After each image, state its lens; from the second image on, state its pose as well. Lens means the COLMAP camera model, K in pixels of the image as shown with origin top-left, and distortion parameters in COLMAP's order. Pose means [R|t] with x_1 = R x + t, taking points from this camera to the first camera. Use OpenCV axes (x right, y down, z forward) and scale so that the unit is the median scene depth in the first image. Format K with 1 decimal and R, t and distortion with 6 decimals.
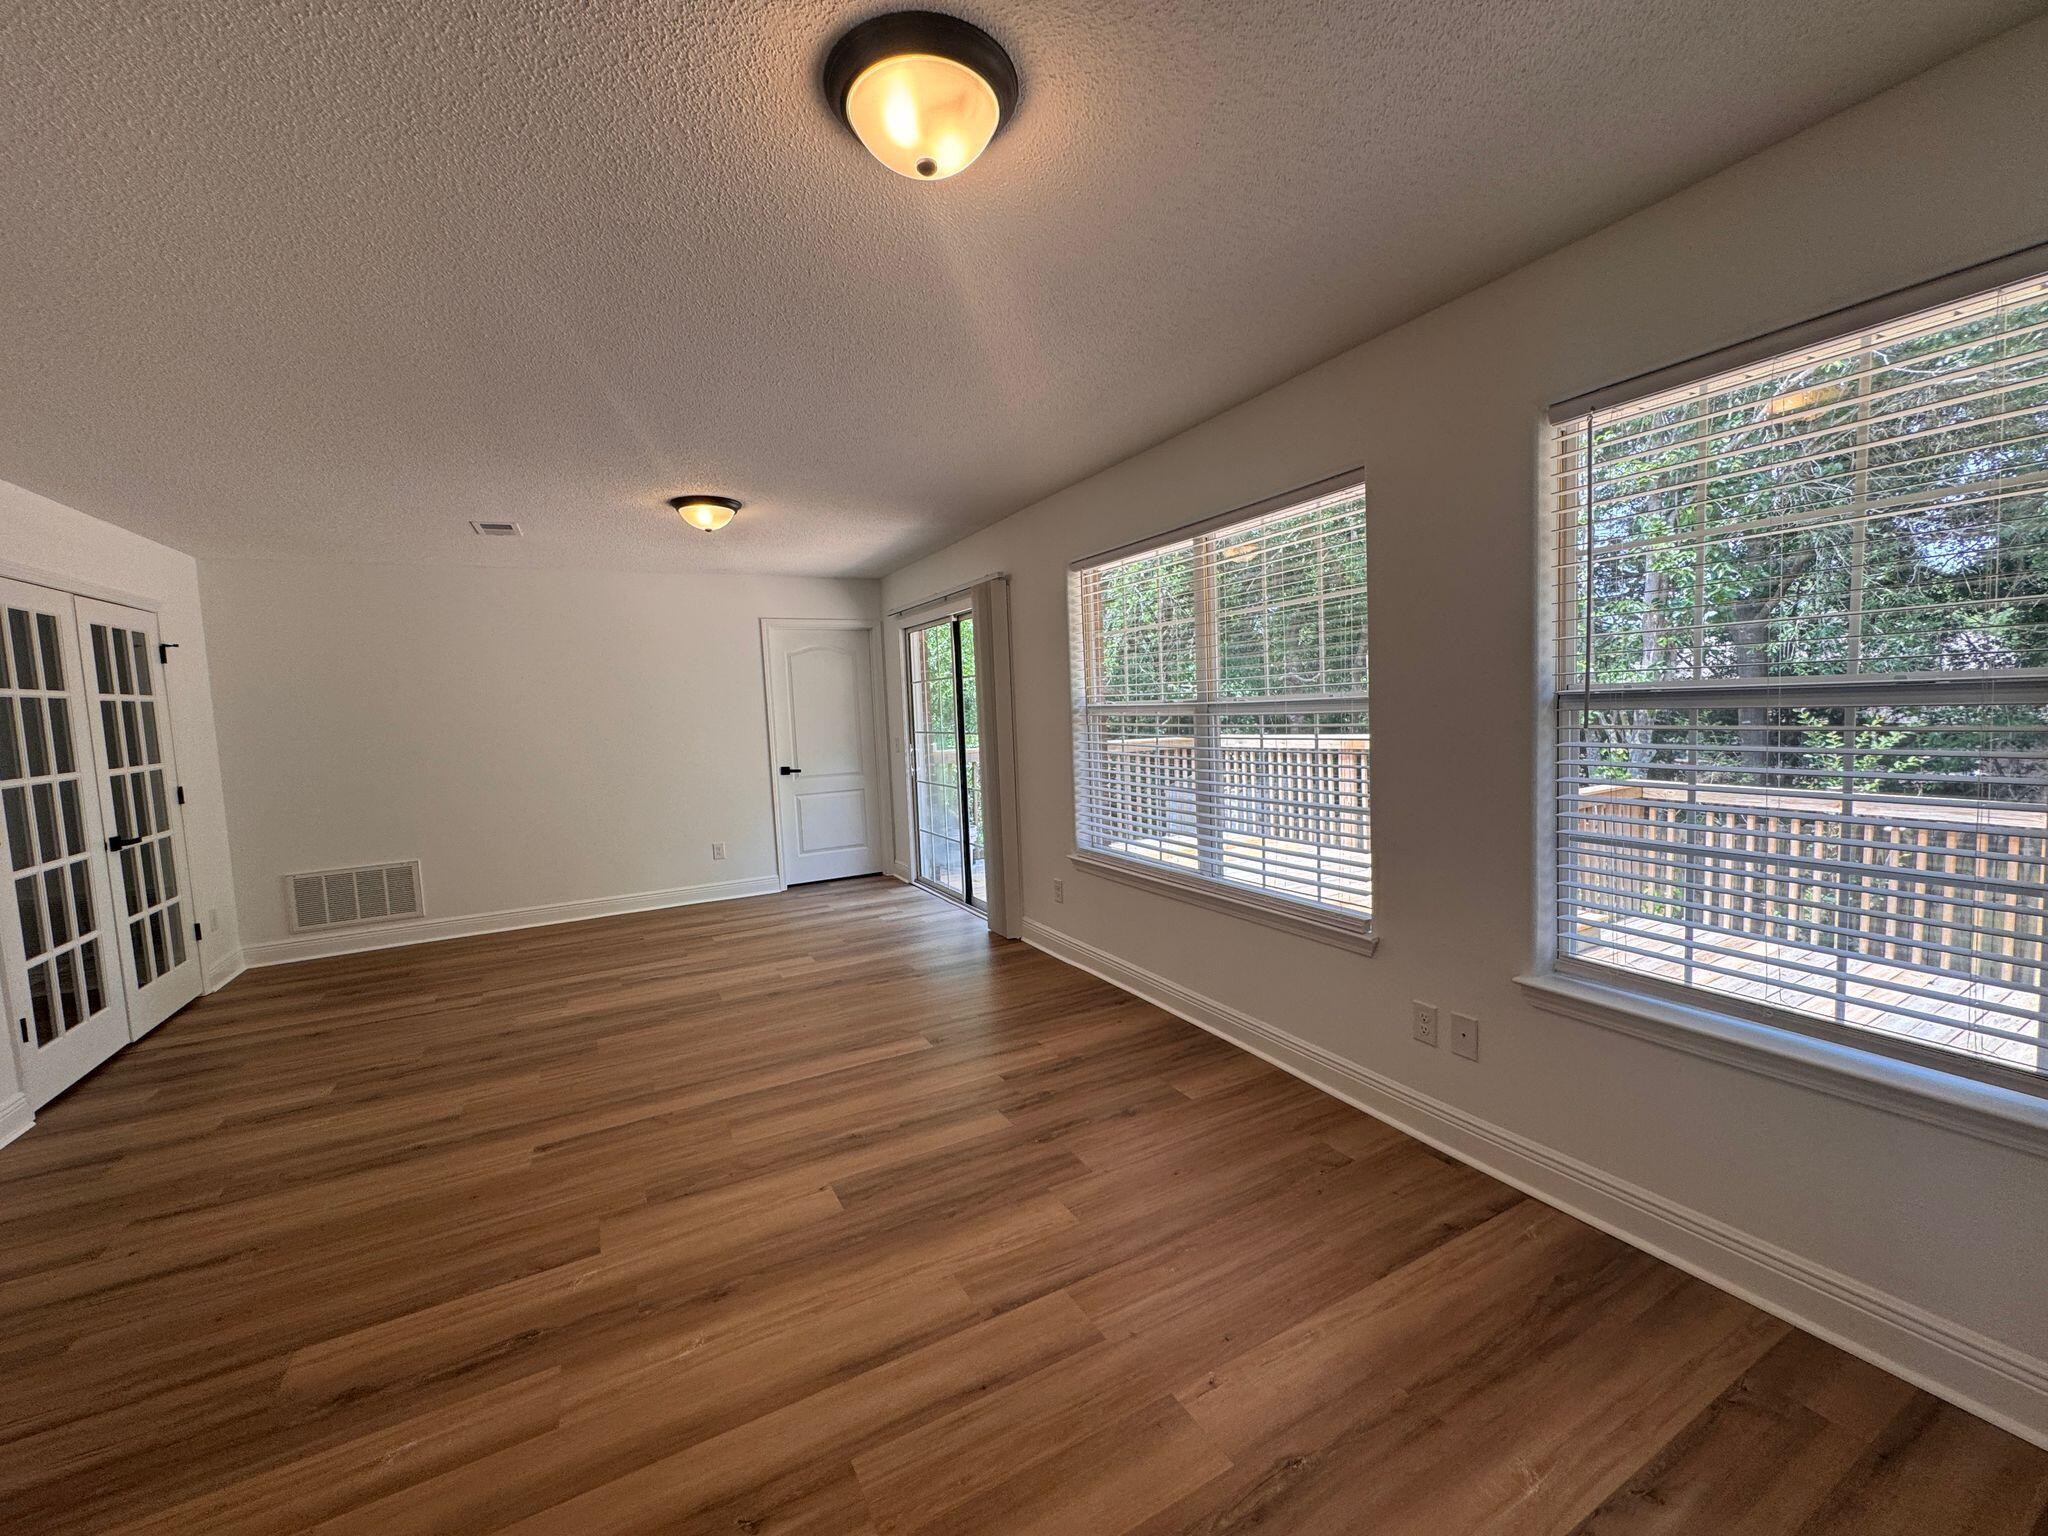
lens RADIAL K [[827.9, 0, 1021.2], [0, 827.9, 766.8], [0, 0, 1]] dist [-0.002987, 0.000095]
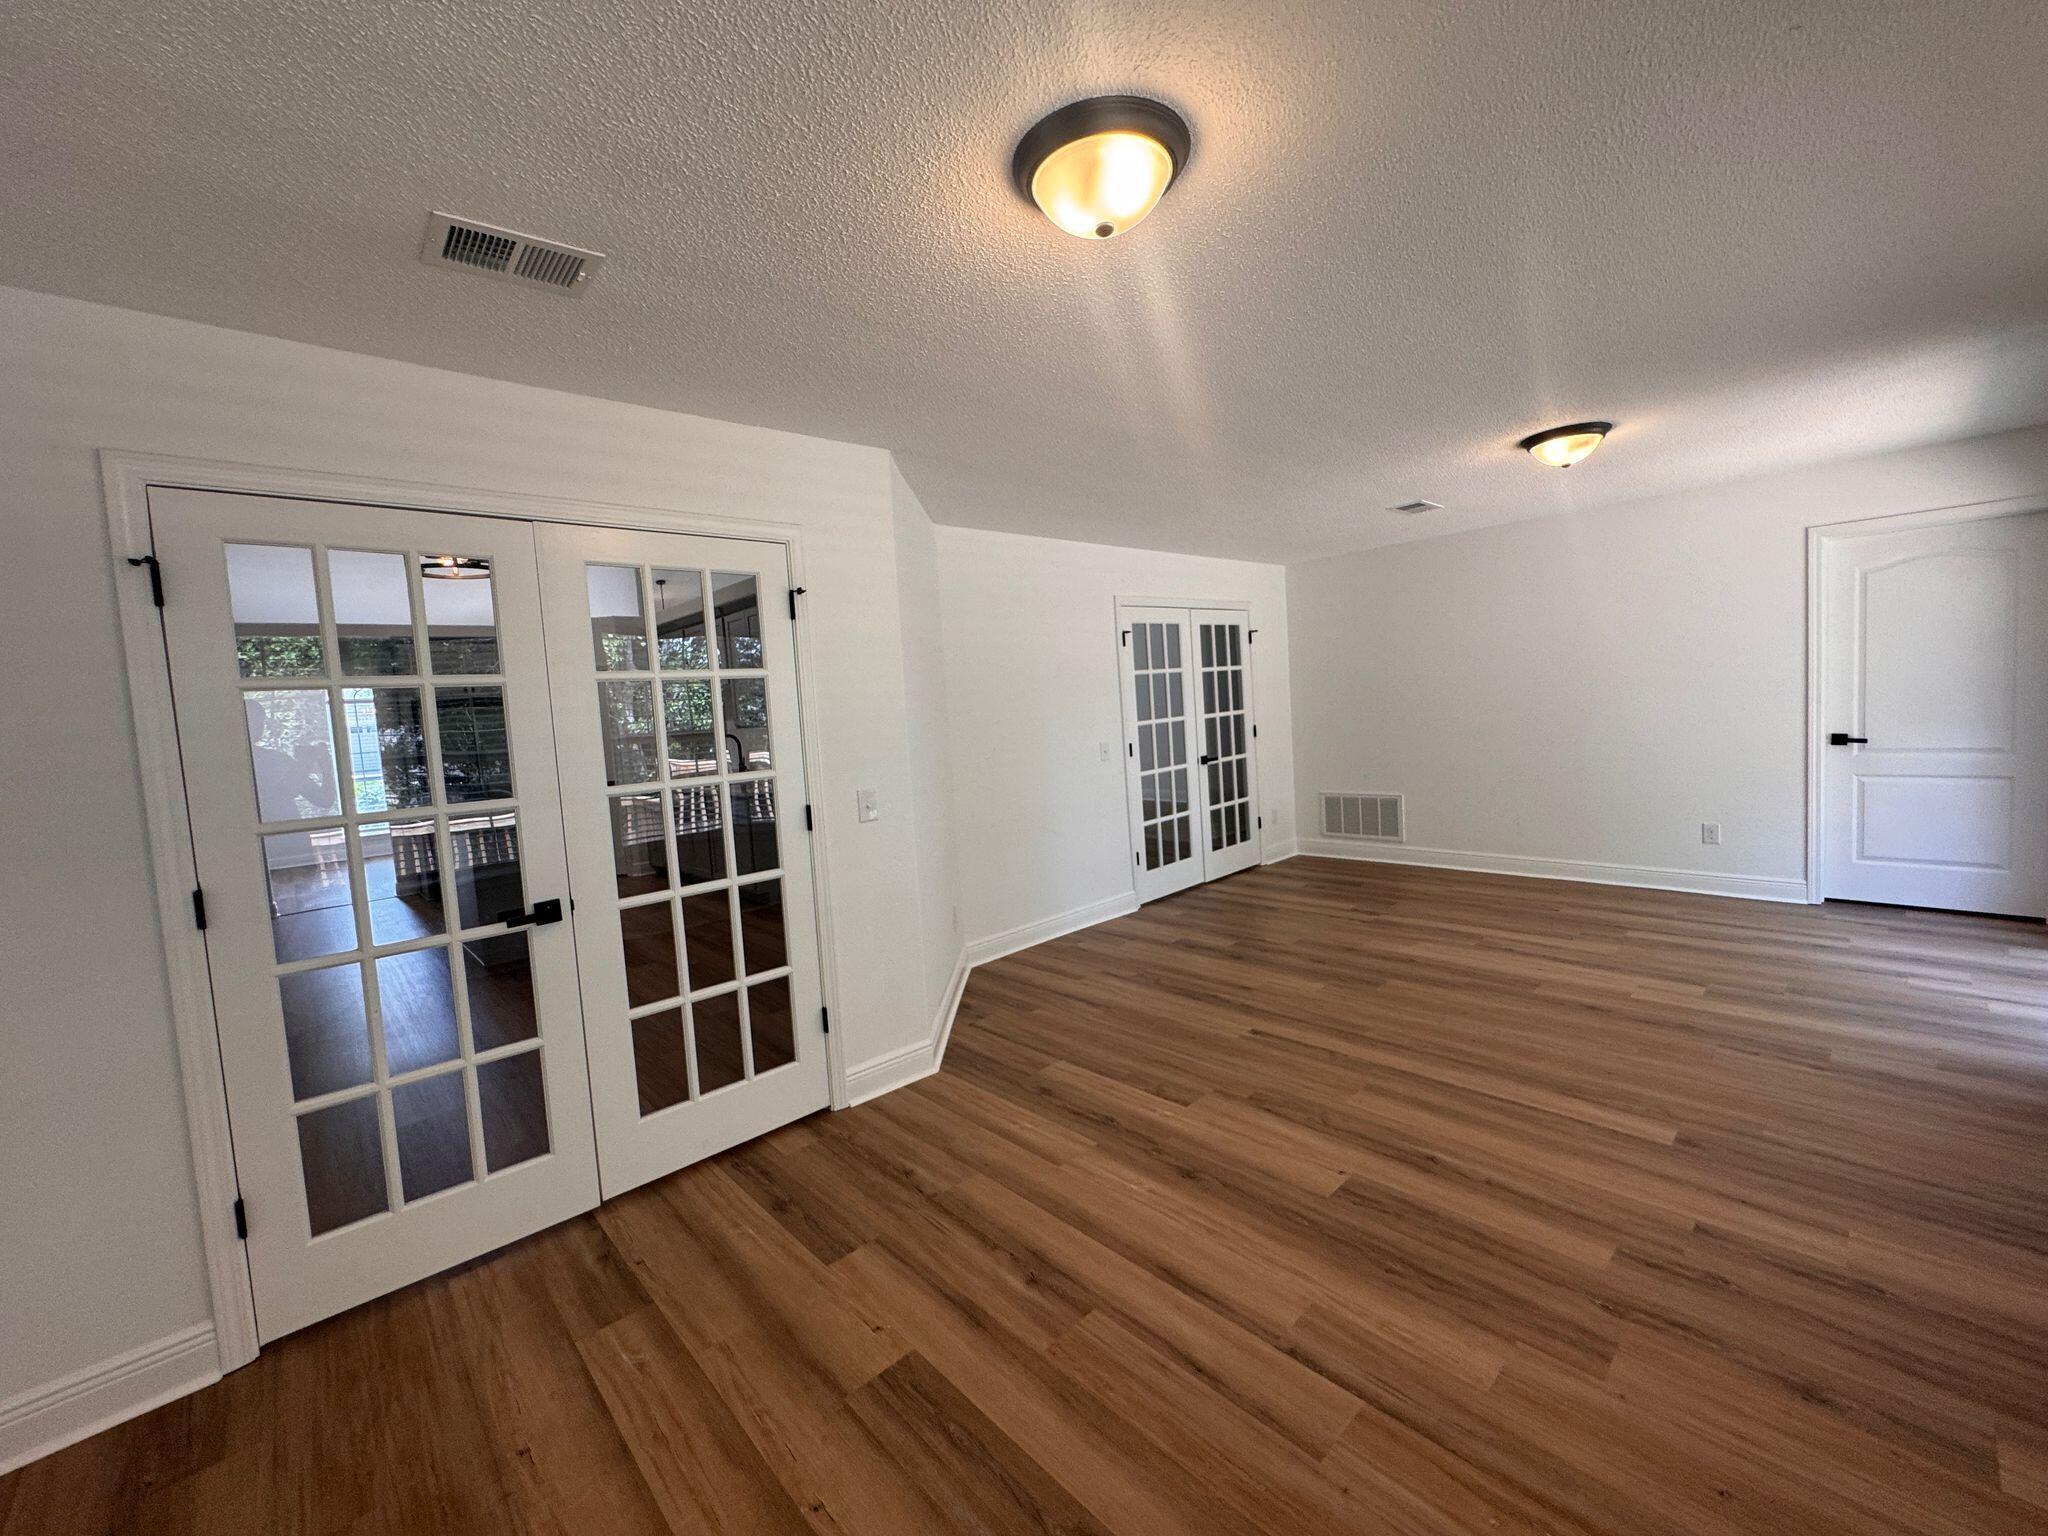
lens RADIAL K [[827.9, 0, 1019.3], [0, 827.9, 765.4], [0, 0, 1]] dist [-0.002987, 0.000095]
pose [[0.240745, 0.099706, -0.965454, 0.395986], [-0.018809, 0.995002, 0.098067, -0.050277], [0.970406, -0.005450, 0.241417, 0.254564]]
